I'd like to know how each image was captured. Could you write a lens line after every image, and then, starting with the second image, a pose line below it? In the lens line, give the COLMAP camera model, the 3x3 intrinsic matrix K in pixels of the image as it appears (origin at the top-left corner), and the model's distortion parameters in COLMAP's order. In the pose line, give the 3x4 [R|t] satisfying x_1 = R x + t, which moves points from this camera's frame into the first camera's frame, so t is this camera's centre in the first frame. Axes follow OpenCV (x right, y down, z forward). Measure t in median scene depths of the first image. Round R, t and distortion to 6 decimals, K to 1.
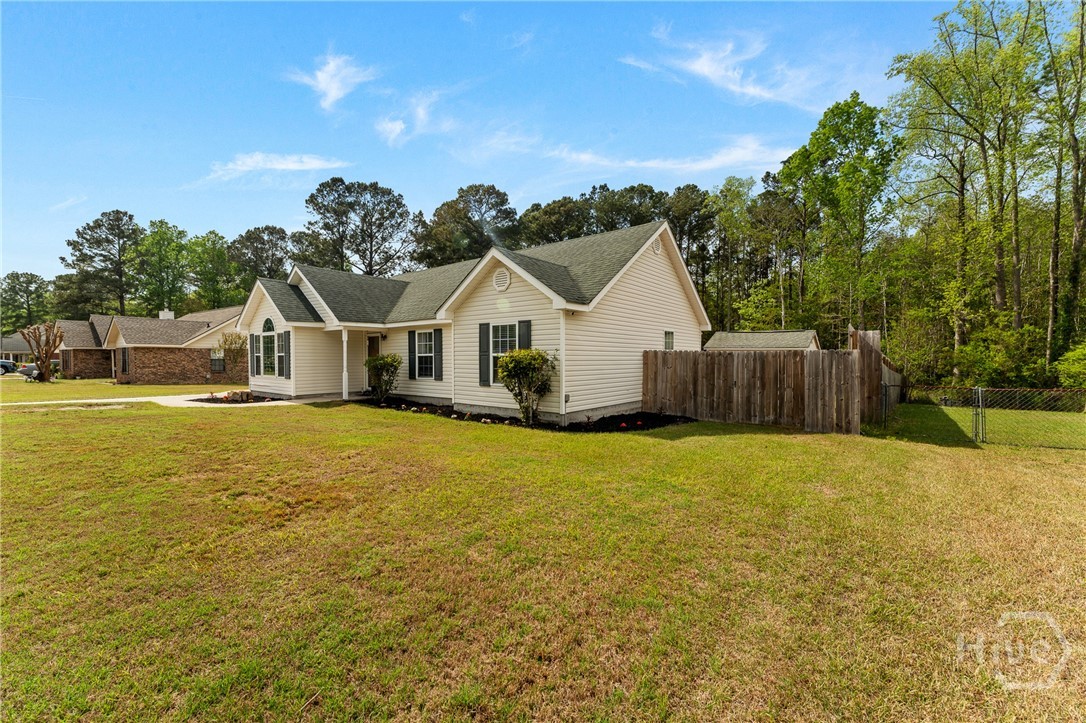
lens RADIAL K [[440.1, 0, 547.6], [0, 440.1, 370.7], [0, 0, 1]] dist [0.000018, -0.000983]
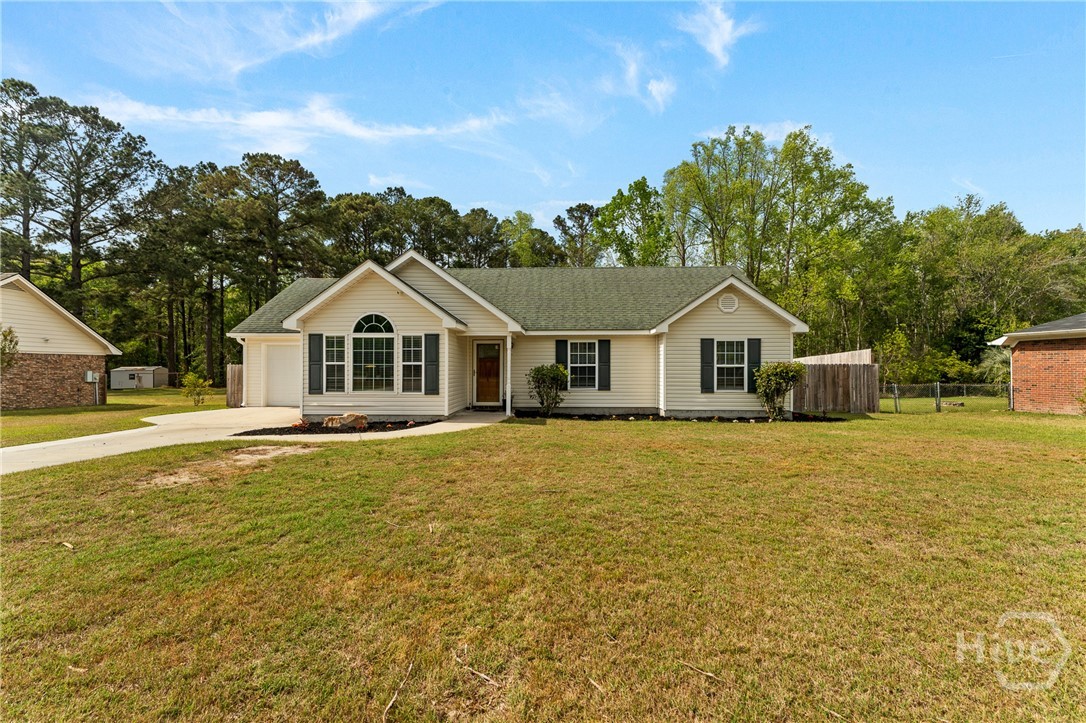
lens RADIAL K [[440.1, 0, 543.0], [0, 440.1, 367.6], [0, 0, 1]] dist [0.000018, -0.000983]
pose [[0.807784, 0.002547, 0.589473, -0.908326], [0.015884, 0.999533, -0.026086, -0.006085], [-0.589265, 0.030435, 0.807366, 0.249038]]
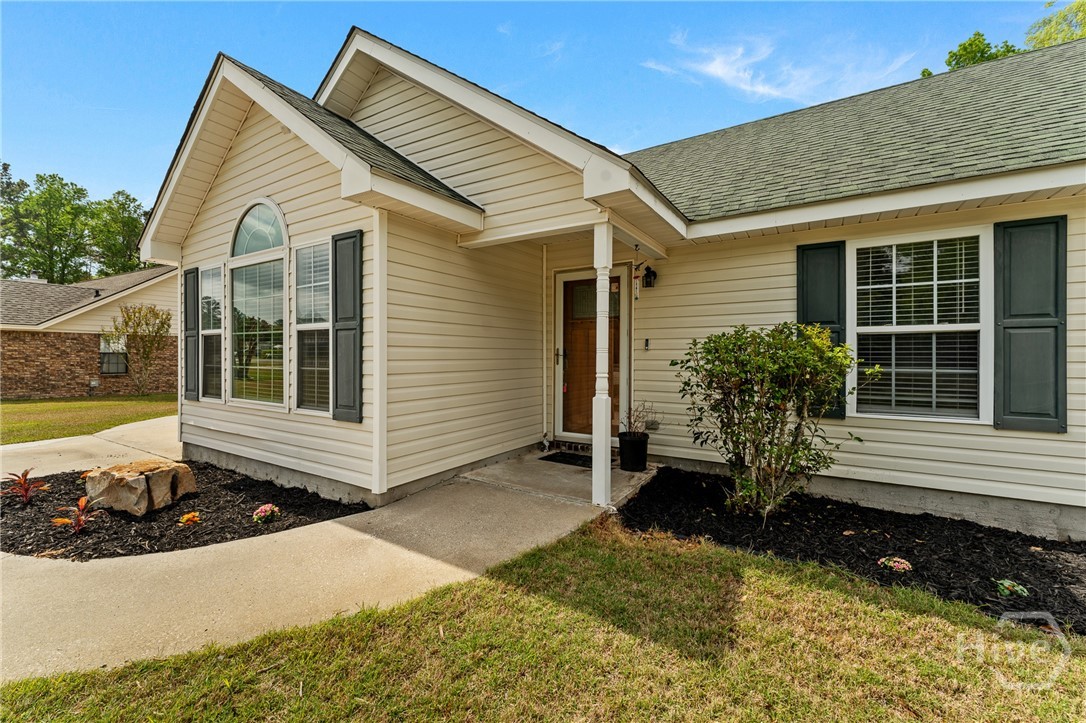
lens RADIAL K [[440.1, 0, 545.6], [0, 440.1, 355.3], [0, 0, 1]] dist [0.000018, -0.000983]
pose [[0.993907, 0.003706, 0.110158, -0.512520], [-0.000217, 0.999499, -0.031665, -0.011256], [-0.110220, 0.031449, 0.993410, 0.744041]]
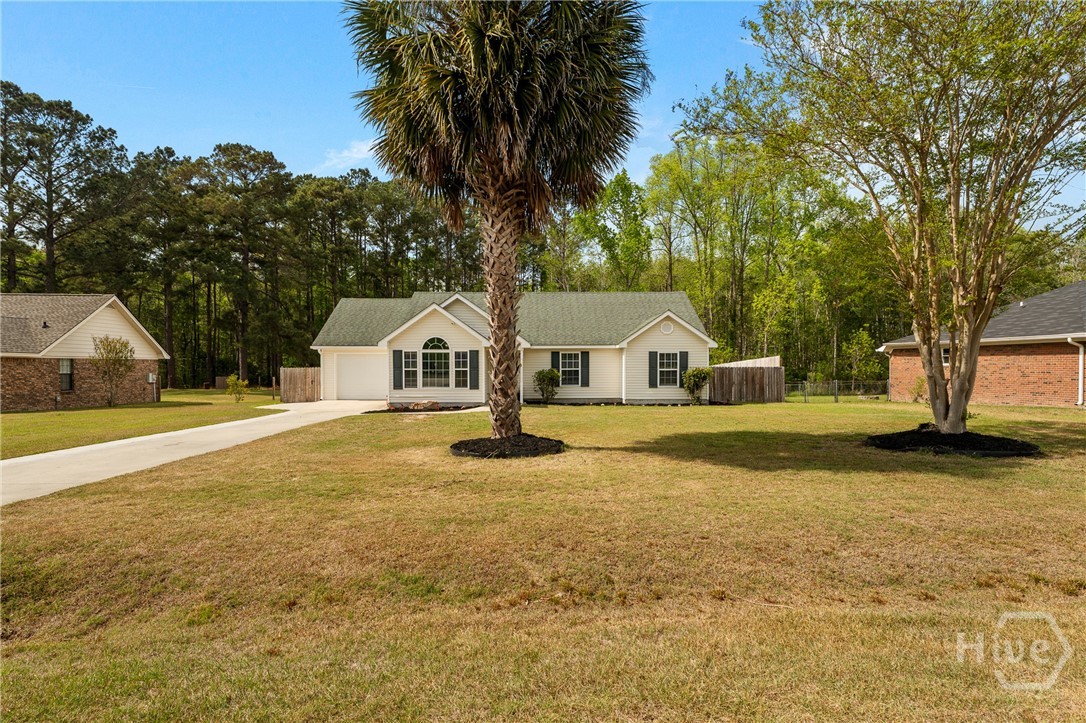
lens RADIAL K [[547.7, 0, 543.9], [0, 547.7, 356.1], [0, 0, 1]] dist [0.011531, 0.000099]
pose [[0.771919, 0.007405, 0.635678, -1.430722], [0.019653, 0.999176, -0.035503, -0.016107], [-0.635417, 0.039899, 0.771137, -0.303909]]
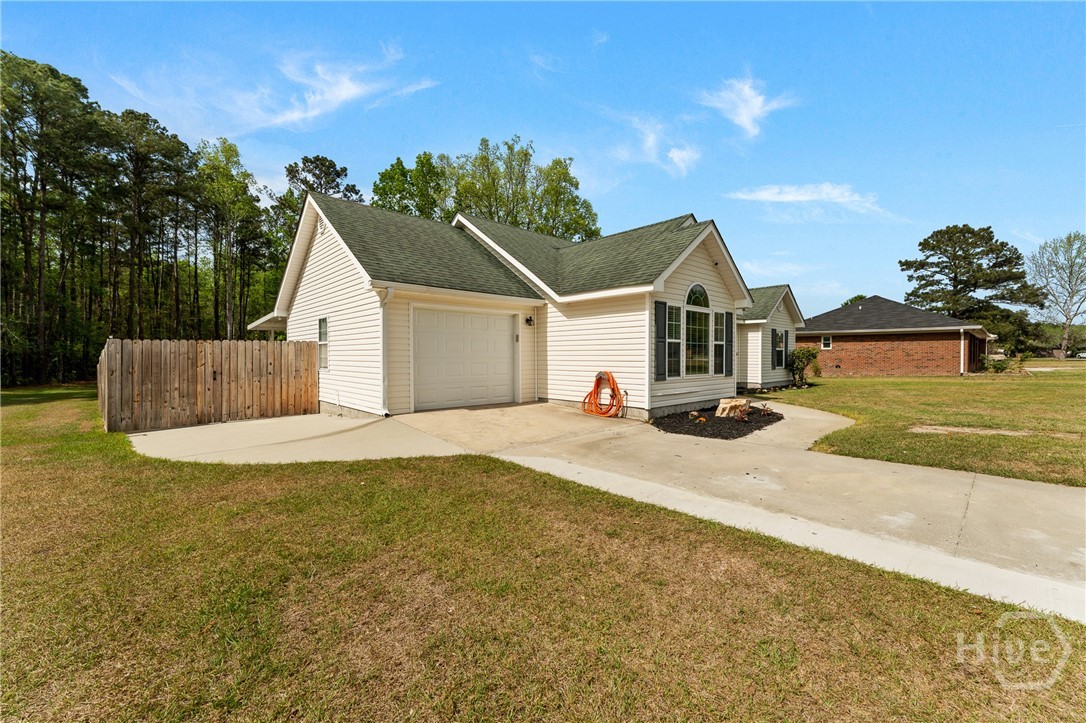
lens RADIAL K [[440.1, 0, 548.8], [0, 440.1, 362.6], [0, 0, 1]] dist [0.000018, -0.000983]
pose [[0.146304, -0.014503, 0.989133, -1.403944], [0.029227, 0.999519, 0.010332, -0.021123], [-0.988808, 0.027398, 0.146657, 1.211810]]
